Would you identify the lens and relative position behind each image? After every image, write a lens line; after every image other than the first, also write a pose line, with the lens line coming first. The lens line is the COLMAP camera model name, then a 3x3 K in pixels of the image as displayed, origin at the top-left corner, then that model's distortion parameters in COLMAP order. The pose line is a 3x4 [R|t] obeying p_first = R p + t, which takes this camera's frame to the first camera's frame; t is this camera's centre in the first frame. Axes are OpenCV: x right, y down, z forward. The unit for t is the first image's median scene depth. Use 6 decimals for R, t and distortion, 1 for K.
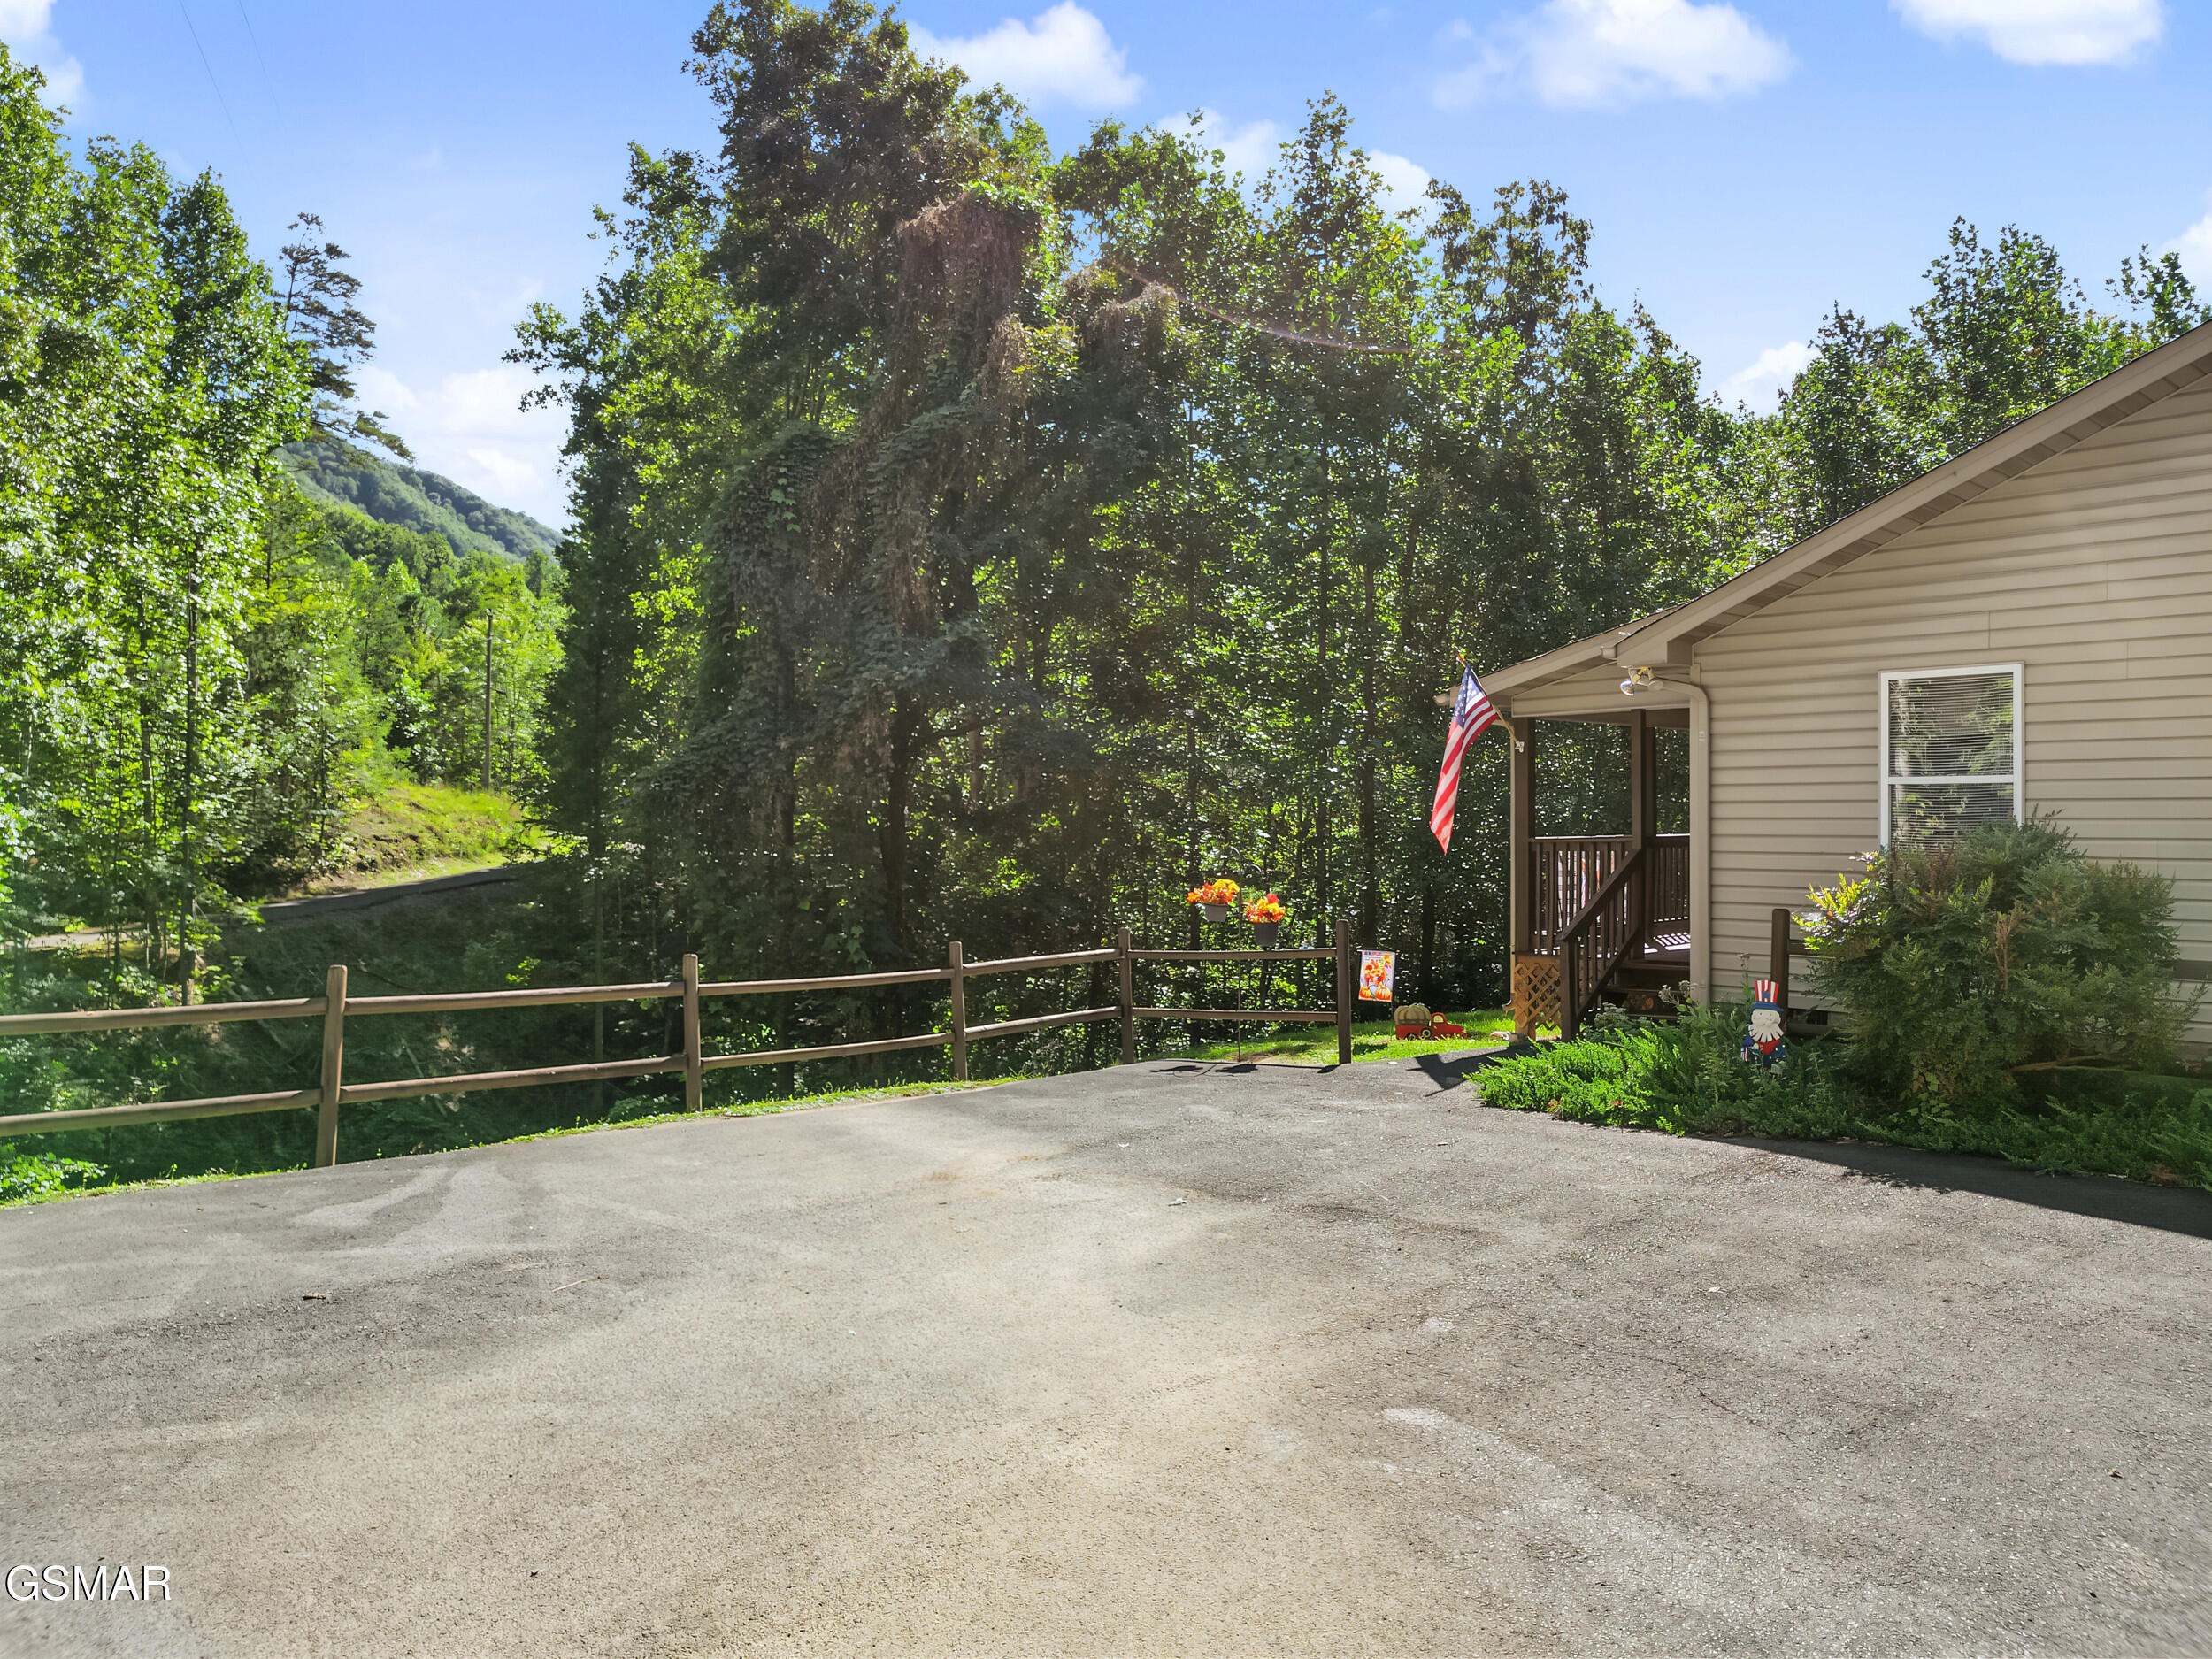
lens RADIAL K [[1607.7, 0, 1106.7], [0, 1607.7, 832.9], [0, 0, 1]] dist [-0.026868, 0.008165]
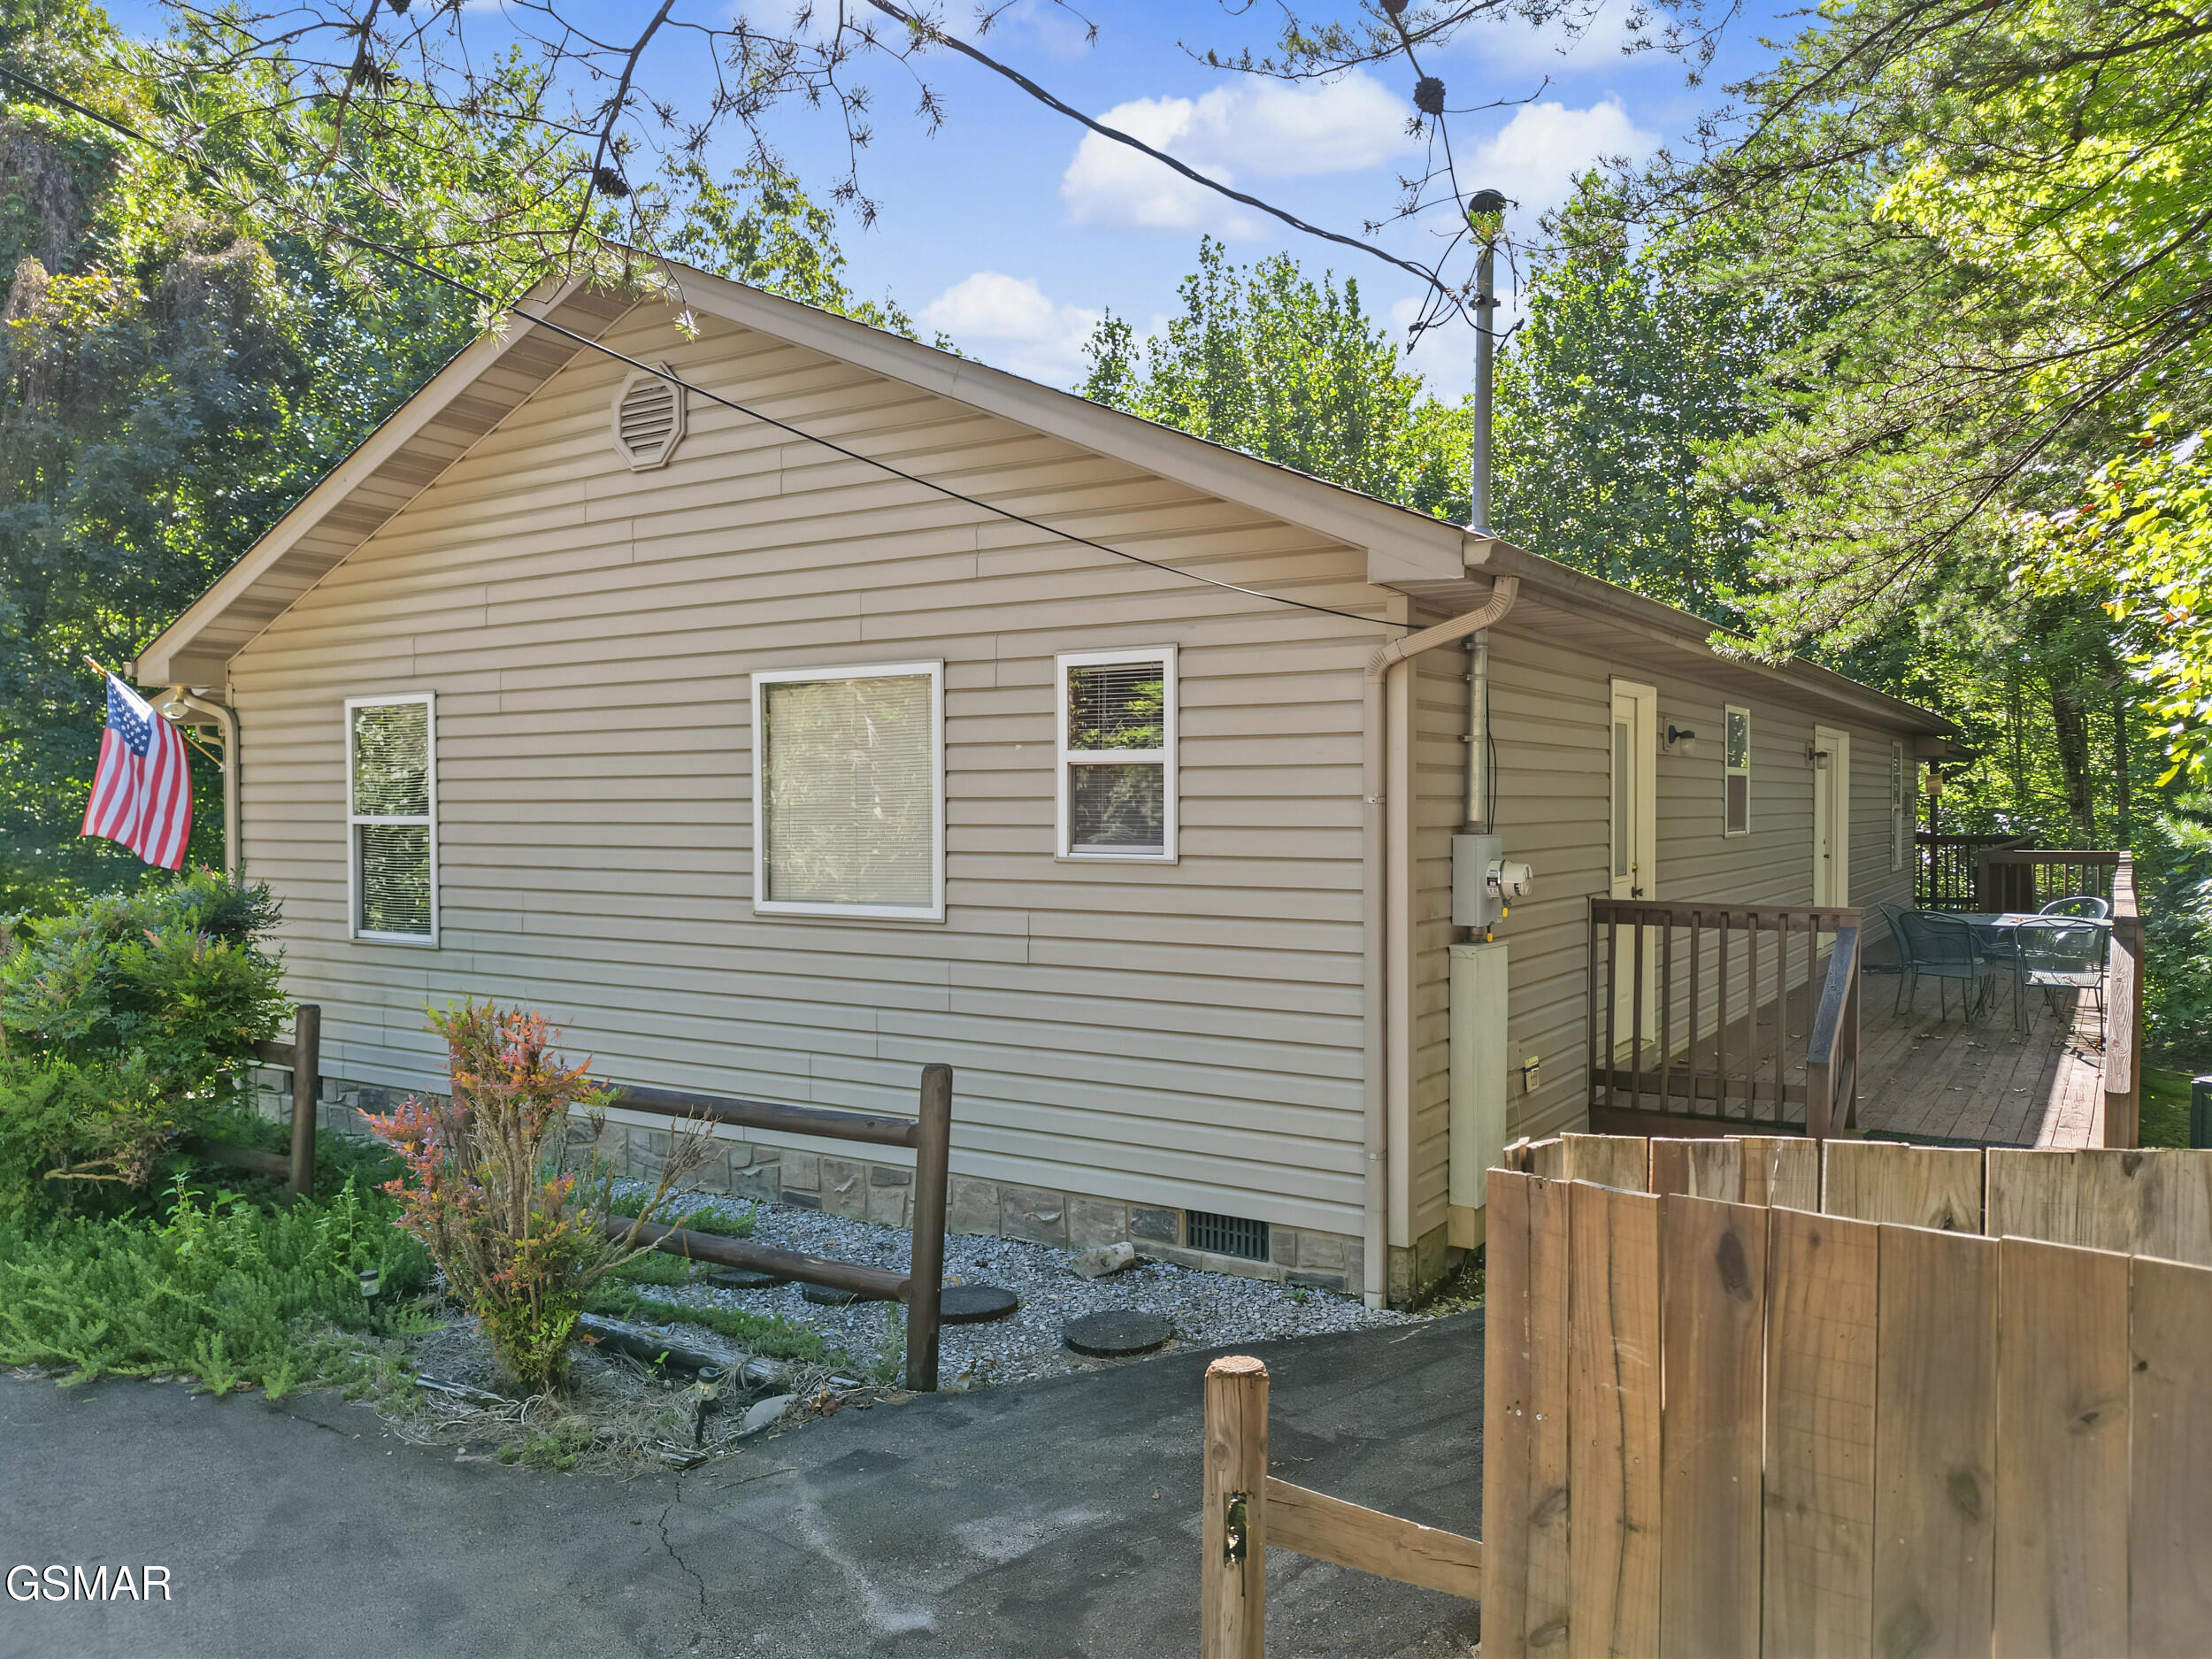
lens RADIAL K [[1607.7, 0, 1099.9], [0, 1607.7, 819.5], [0, 0, 1]] dist [-0.026868, 0.008165]
pose [[0.969797, -0.005338, 0.243855, 0.386365], [0.005016, 0.999986, 0.001941, -0.018475], [-0.243862, -0.000659, 0.969810, 0.013930]]
